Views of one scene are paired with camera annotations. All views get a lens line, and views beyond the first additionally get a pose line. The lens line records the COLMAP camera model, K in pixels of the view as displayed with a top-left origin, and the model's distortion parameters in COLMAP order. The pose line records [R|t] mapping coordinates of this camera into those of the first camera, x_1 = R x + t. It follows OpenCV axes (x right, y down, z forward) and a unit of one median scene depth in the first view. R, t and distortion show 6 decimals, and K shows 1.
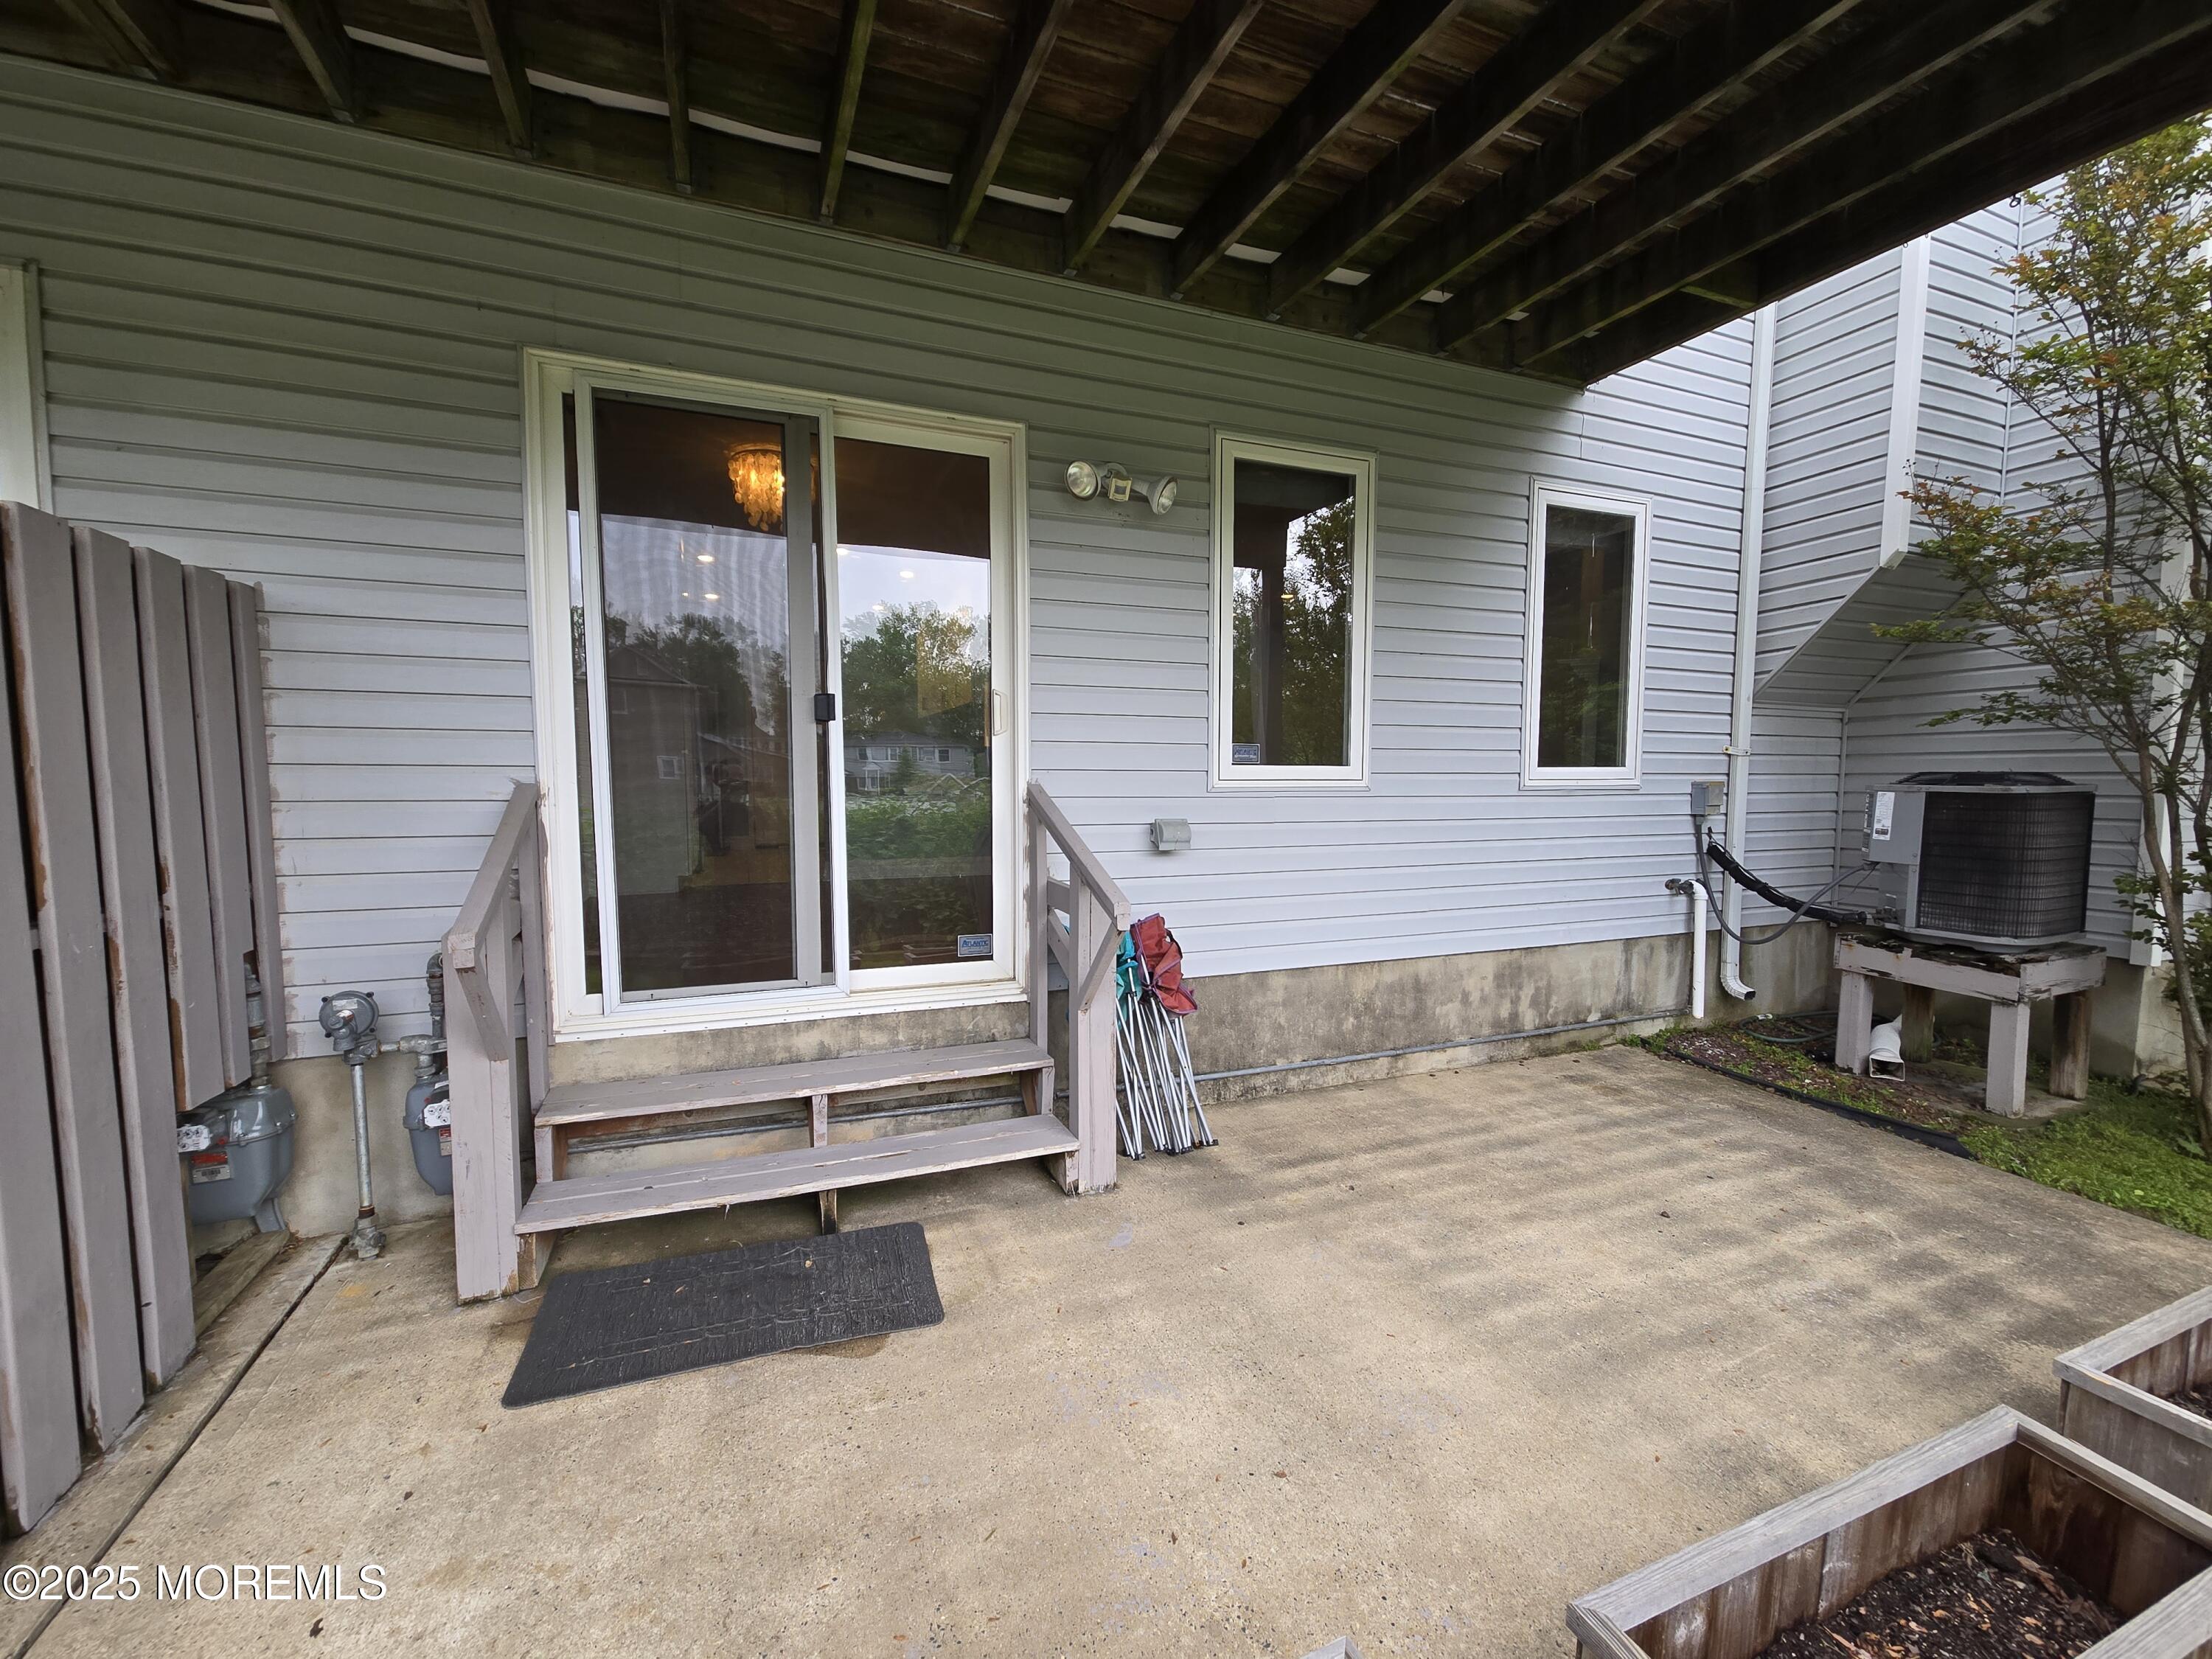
lens RADIAL K [[902.5, 0, 1094.2], [0, 902.5, 840.9], [0, 0, 1]] dist [0.001263, 0.000303]
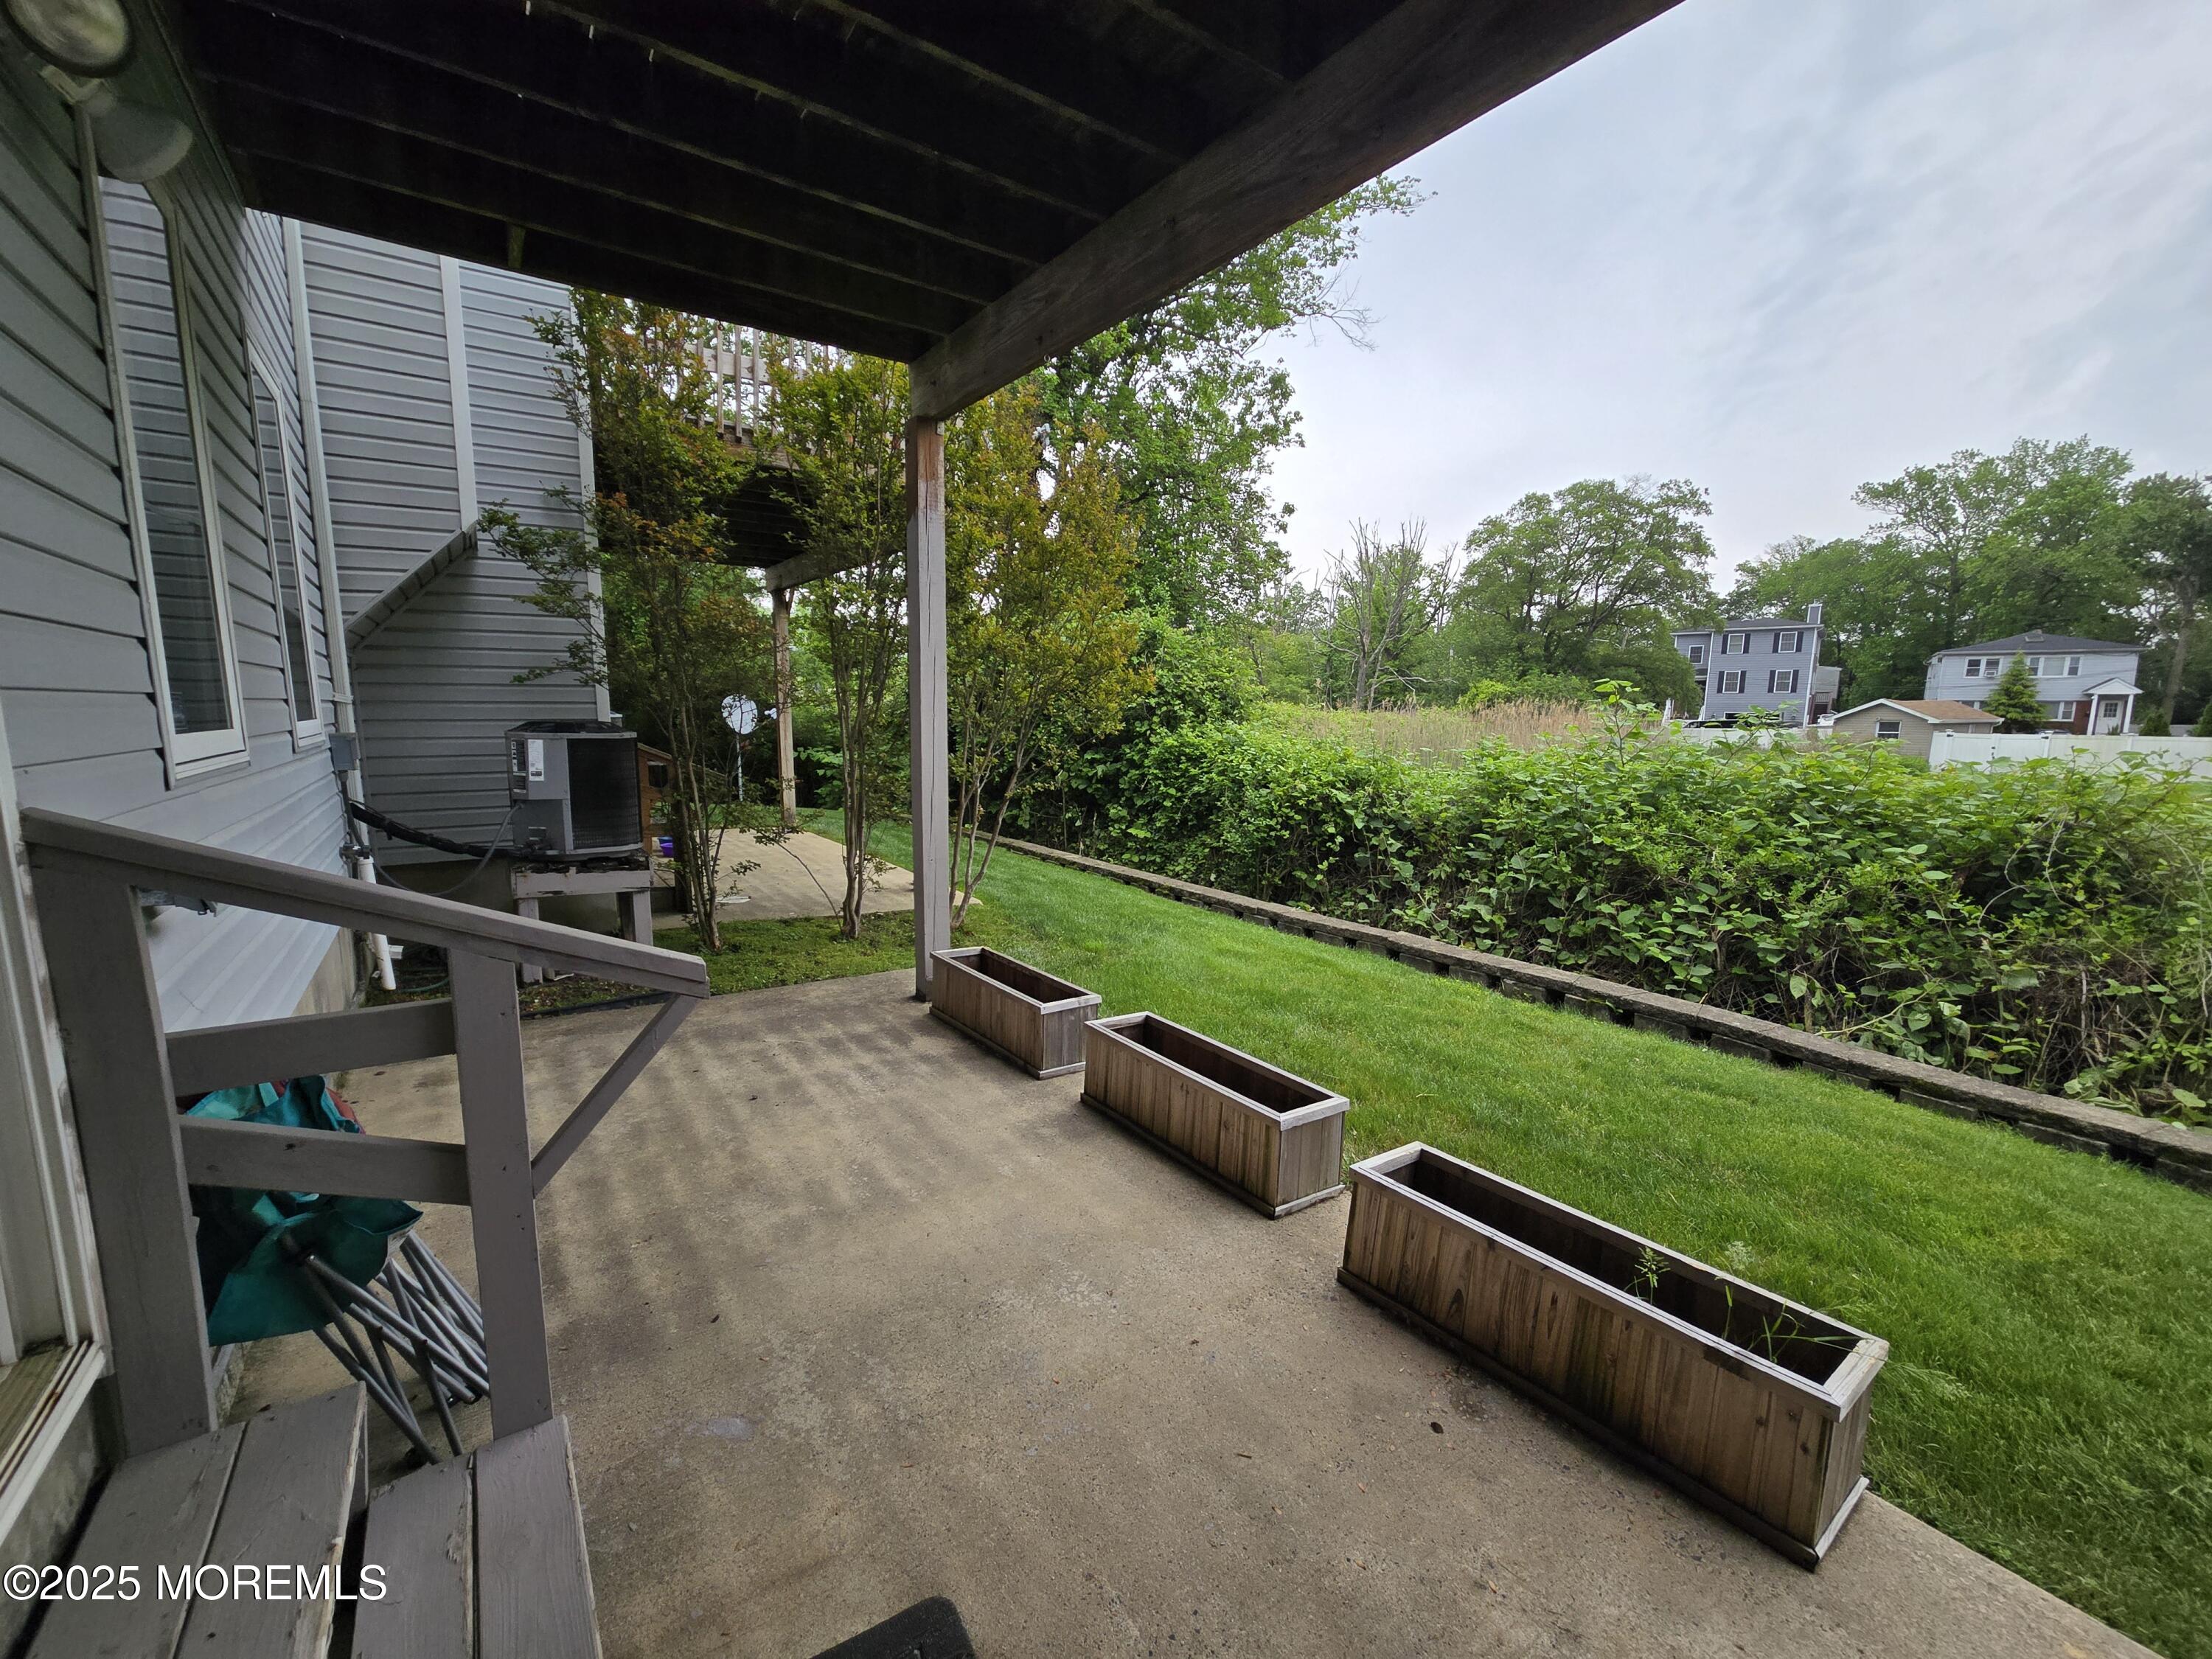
lens RADIAL K [[902.5, 0, 1099.1], [0, 902.5, 839.0], [0, 0, 1]] dist [0.001263, 0.000303]
pose [[-0.225900, -0.141839, 0.963769, -0.561129], [0.060259, 0.985414, 0.159149, -0.091019], [-0.972285, 0.094028, -0.214057, 0.723060]]
